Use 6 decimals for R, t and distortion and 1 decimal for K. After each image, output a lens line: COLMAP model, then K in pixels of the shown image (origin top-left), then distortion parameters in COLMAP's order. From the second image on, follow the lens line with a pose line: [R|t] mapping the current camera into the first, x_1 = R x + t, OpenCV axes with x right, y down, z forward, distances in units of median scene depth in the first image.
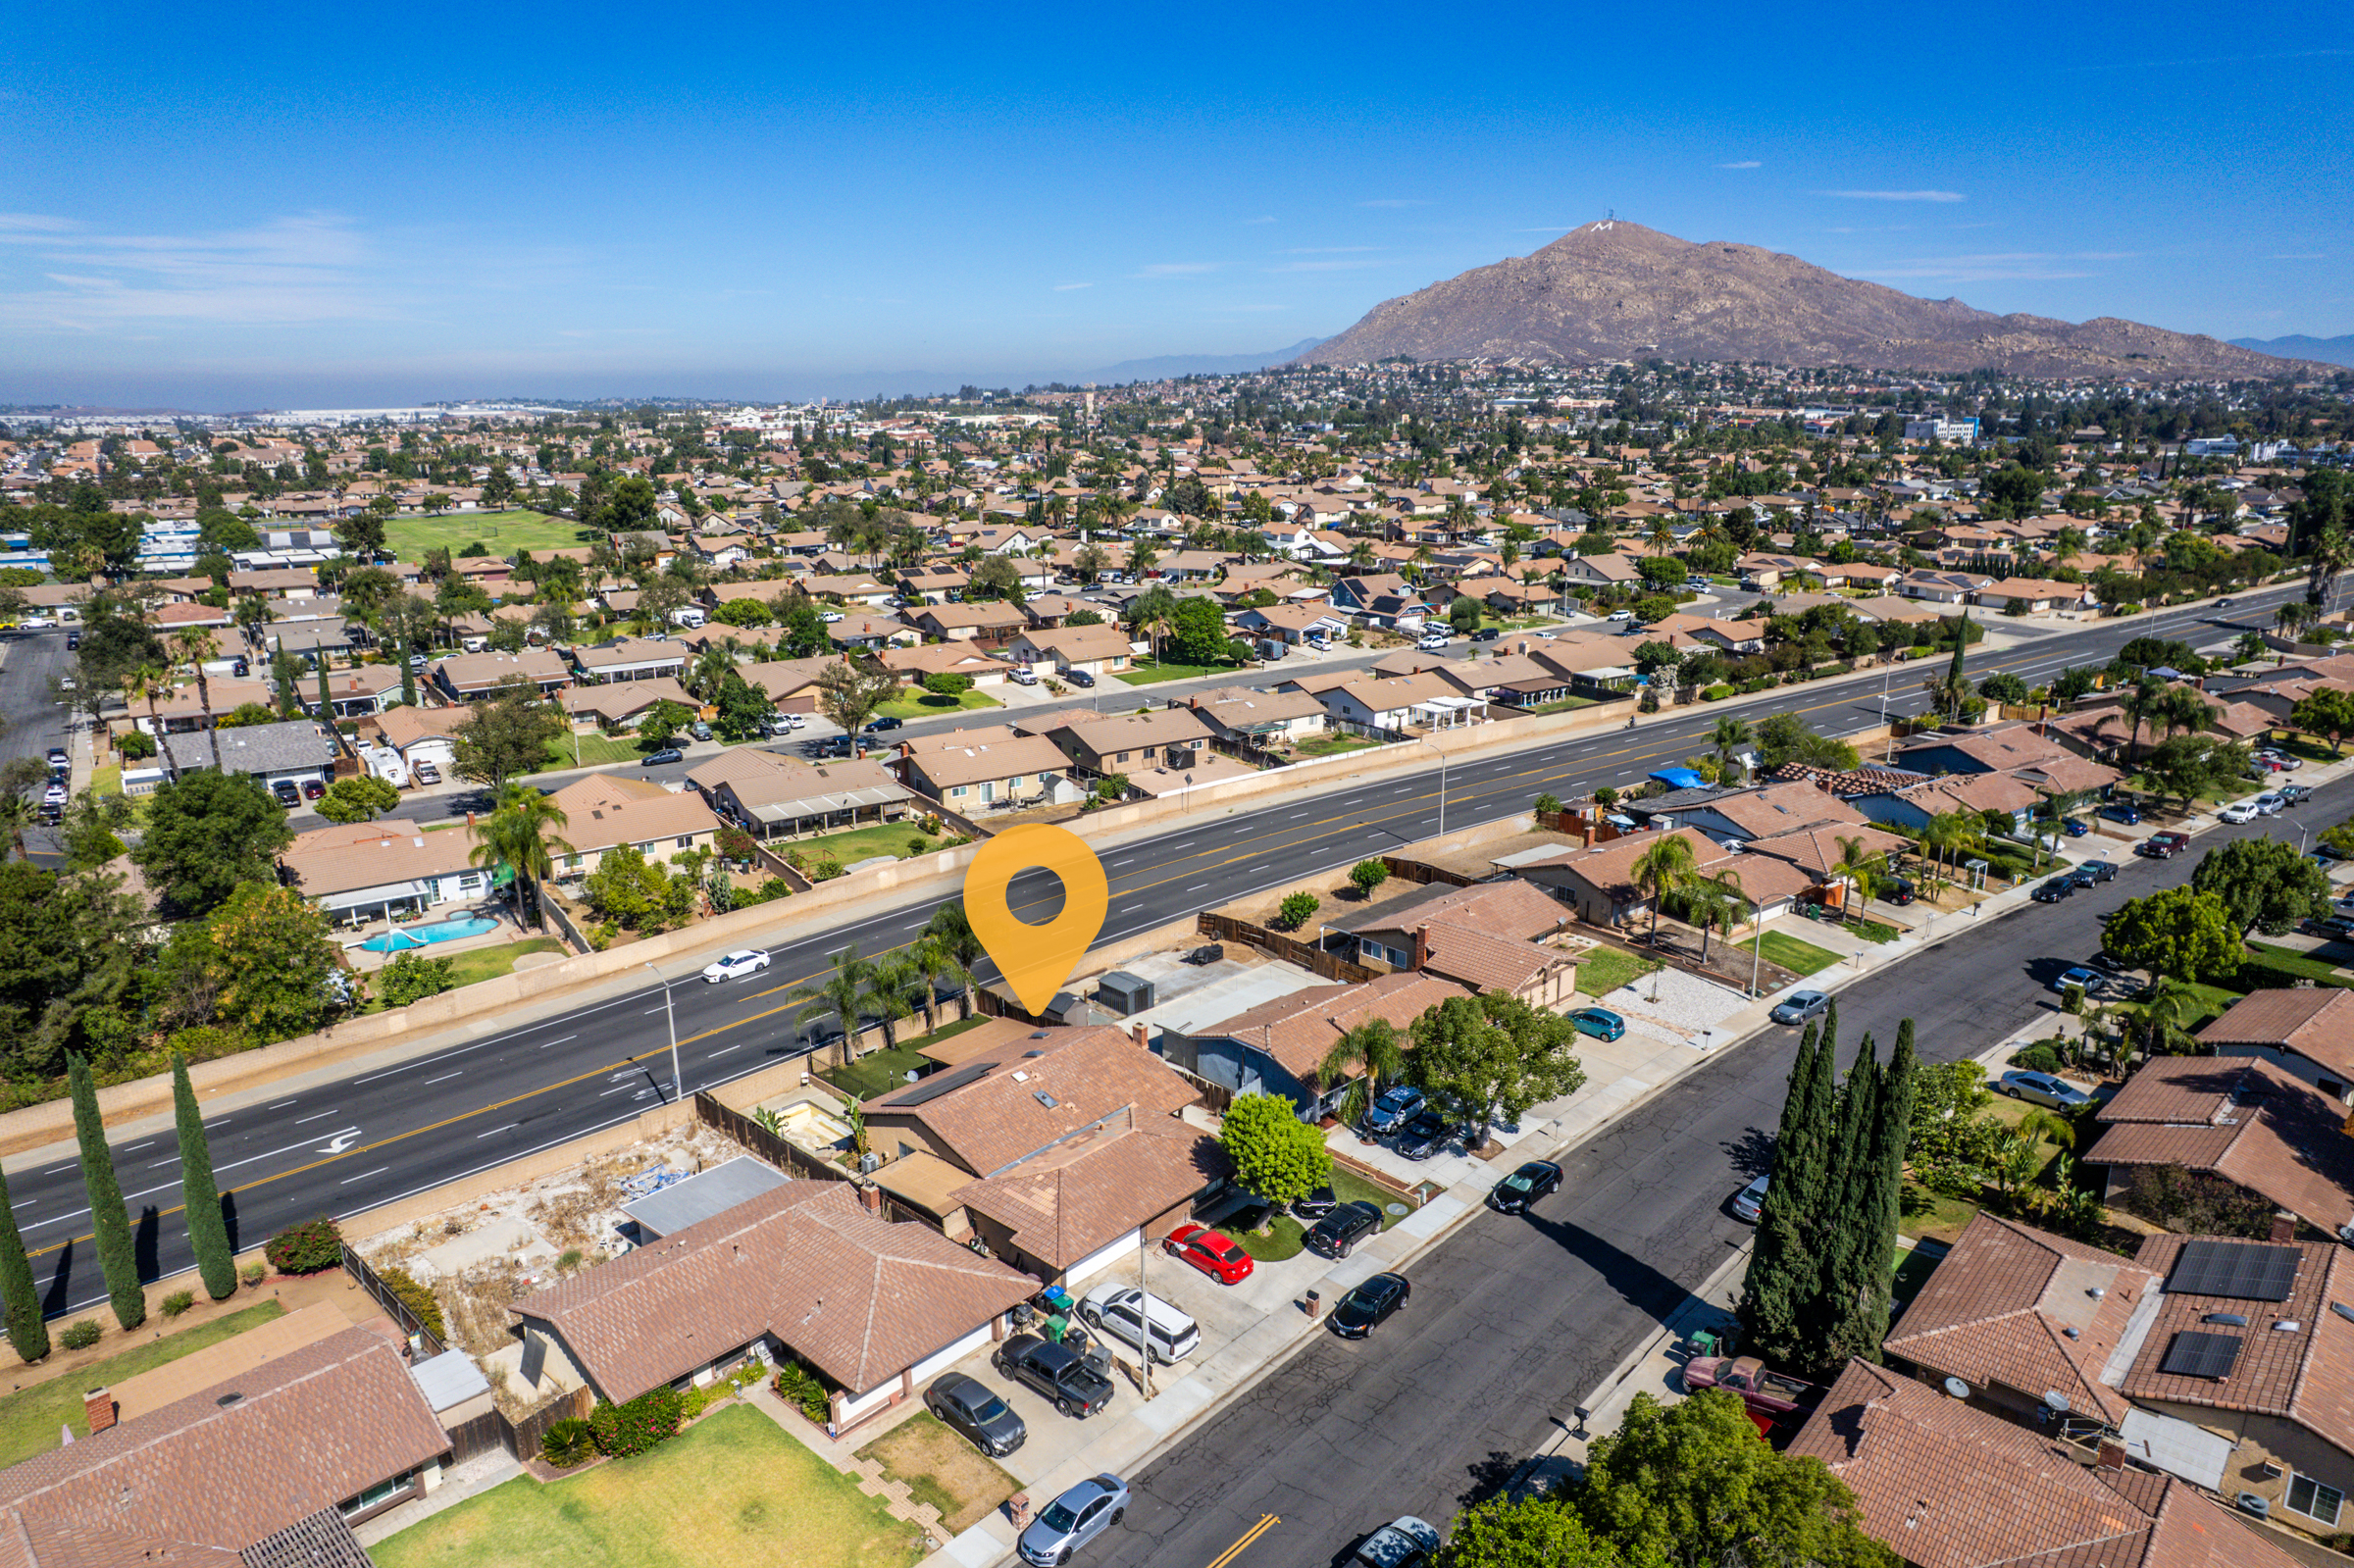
lens RADIAL K [[1575.8, 0, 1177.0], [0, 1575.8, 784.0], [0, 0, 1]] dist [-0.009495, -0.202999]
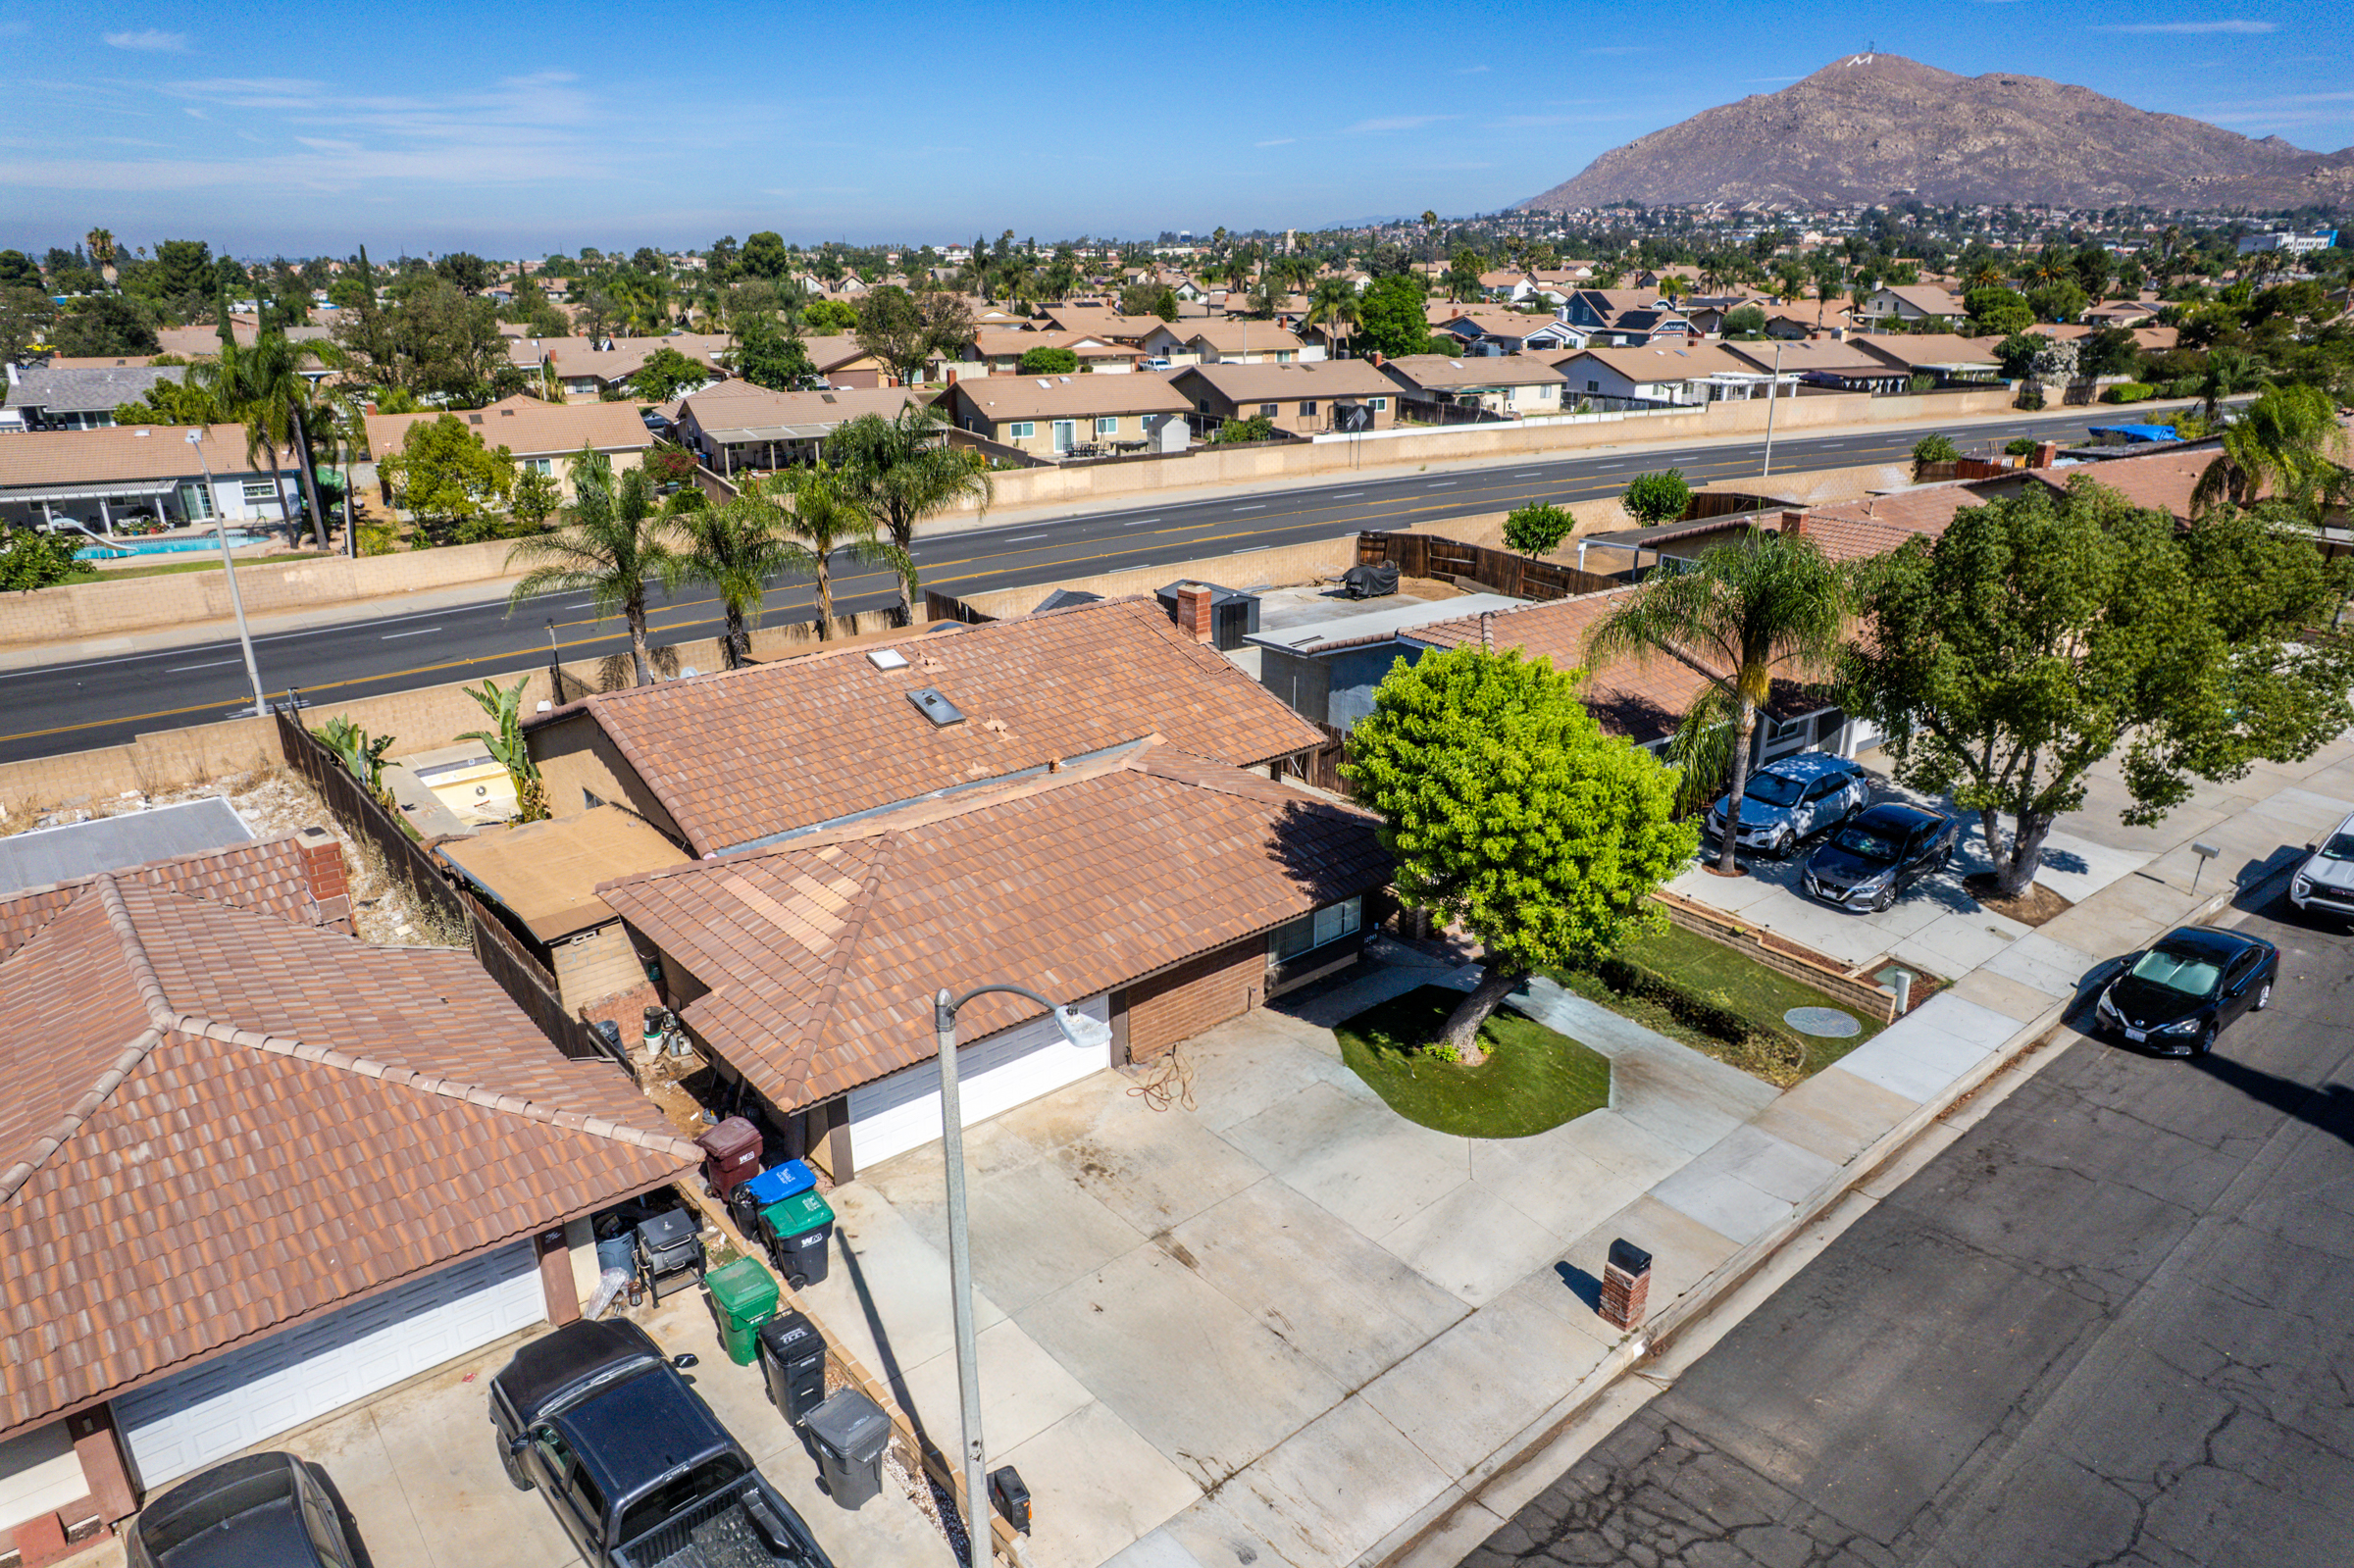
lens RADIAL K [[1543.0, 0, 1177.0], [0, 1543.0, 784.0], [0, 0, 1]] dist [-0.019370, -0.000066]
pose [[0.991784, 0.044741, -0.119843, 0.012337], [-0.035373, 0.996232, 0.079182, 0.082907], [0.122934, -0.074292, 0.989630, 0.271444]]
